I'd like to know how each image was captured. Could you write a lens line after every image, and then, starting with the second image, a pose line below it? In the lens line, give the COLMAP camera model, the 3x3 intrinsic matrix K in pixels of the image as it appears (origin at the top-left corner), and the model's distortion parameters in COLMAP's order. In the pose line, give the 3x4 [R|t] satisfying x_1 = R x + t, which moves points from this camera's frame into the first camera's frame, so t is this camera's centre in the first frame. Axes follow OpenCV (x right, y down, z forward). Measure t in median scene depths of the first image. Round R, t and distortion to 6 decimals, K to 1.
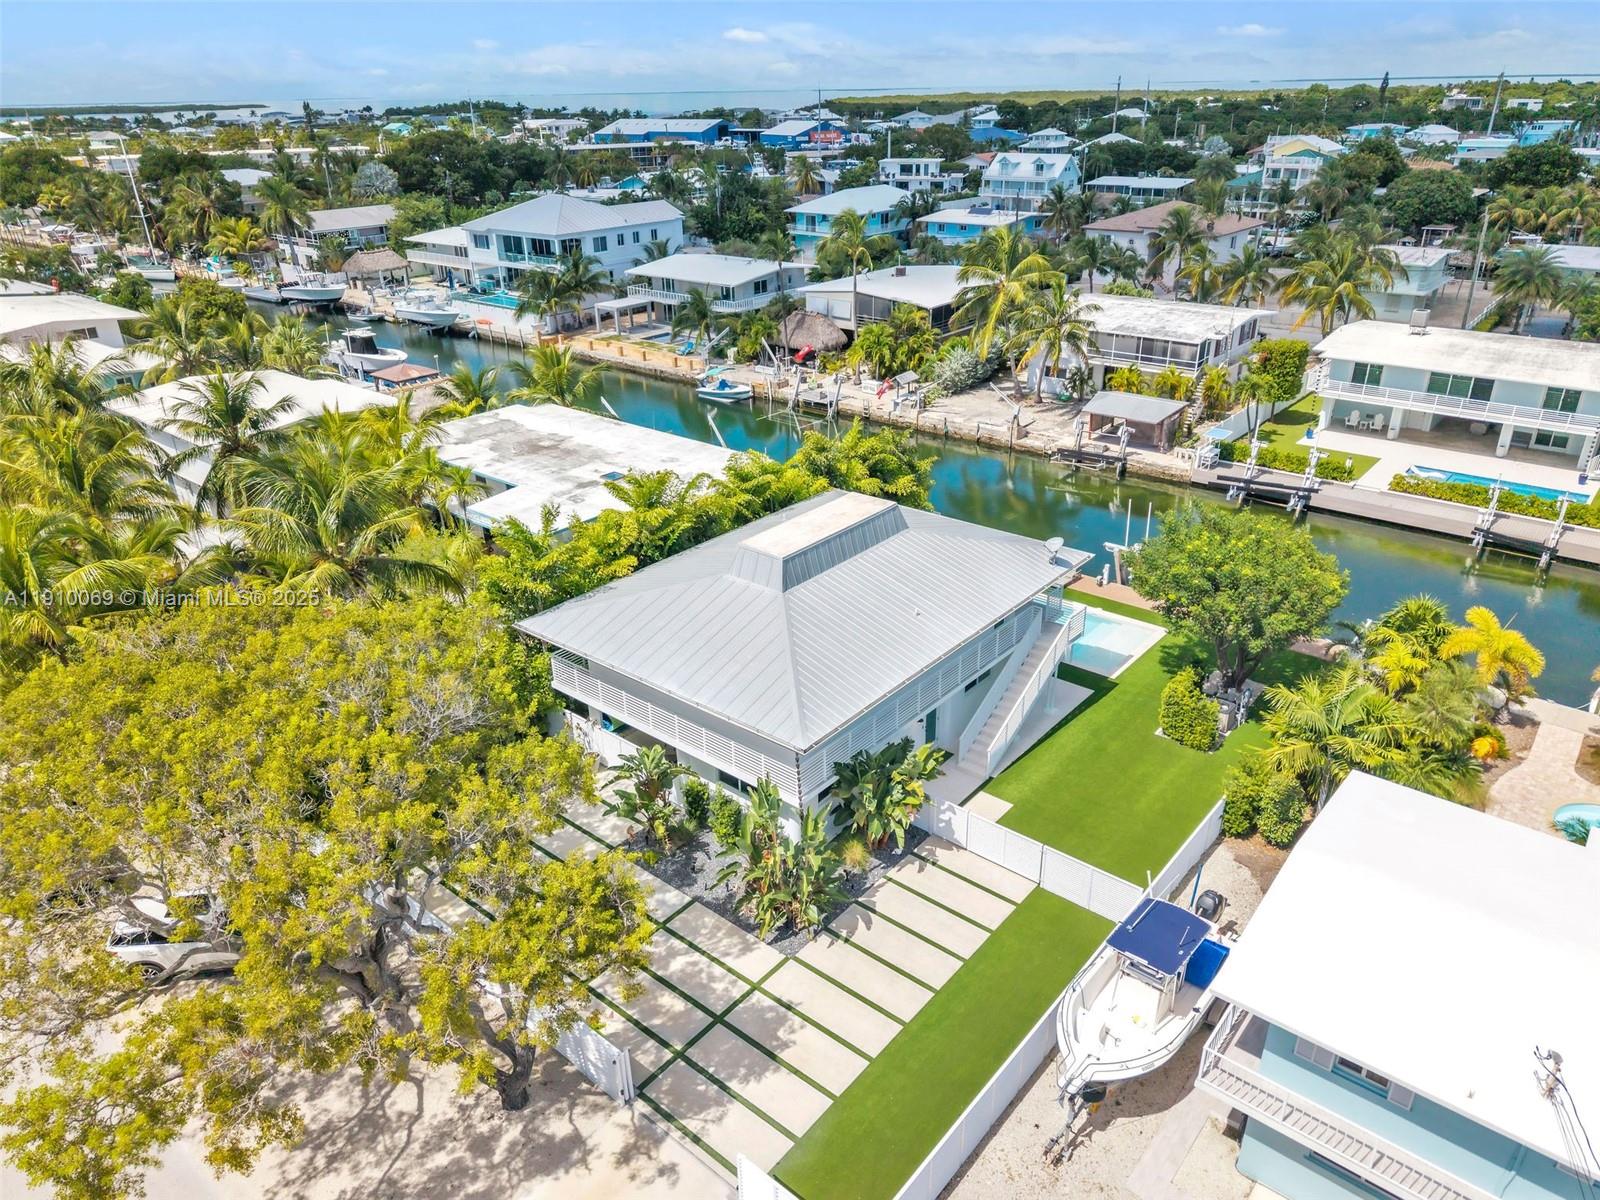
lens RADIAL K [[1073.3, 0, 800.0], [0, 1073.3, 600.0], [0, 0, 1]] dist [0.018910, -0.031330]
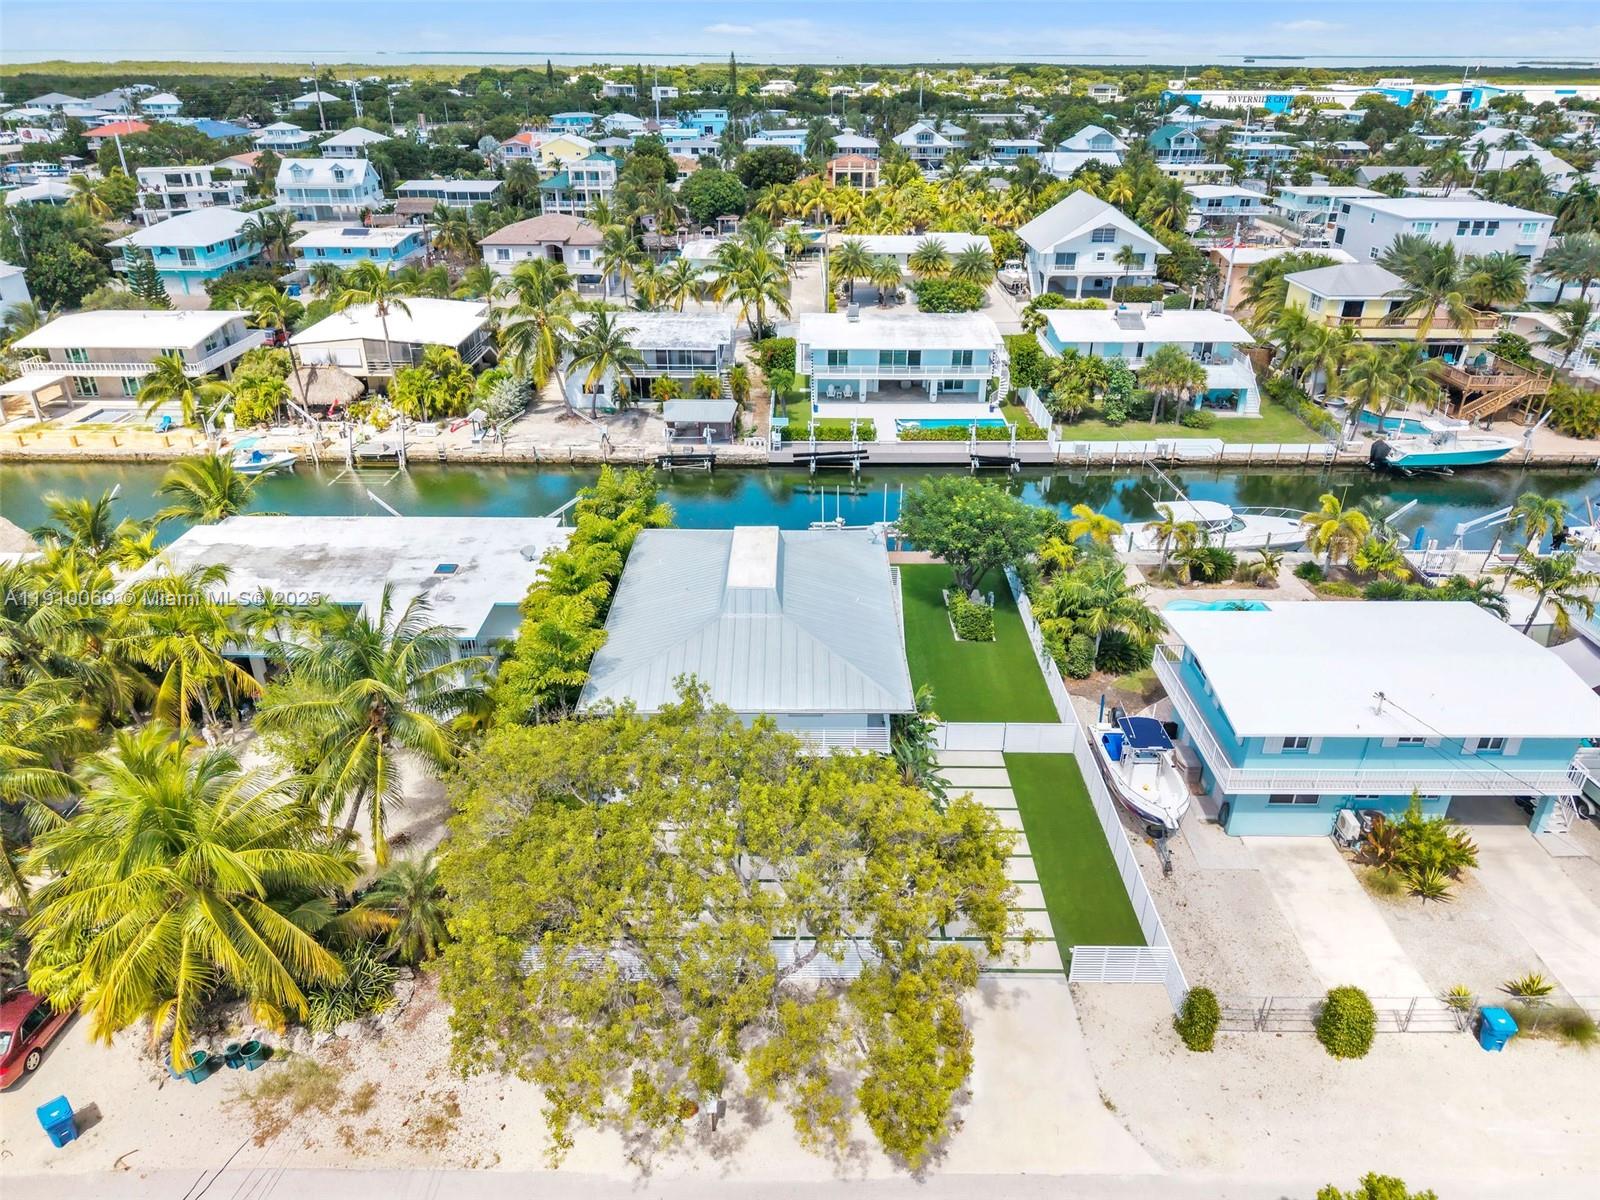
lens RADIAL K [[1073.3, 0, 800.0], [0, 1073.3, 600.0], [0, 0, 1]] dist [0.018910, -0.031330]
pose [[0.760220, -0.272354, 0.589820, -0.295582], [0.258059, 0.959781, 0.110573, -0.063222], [-0.596213, 0.068148, 0.799928, -0.013645]]
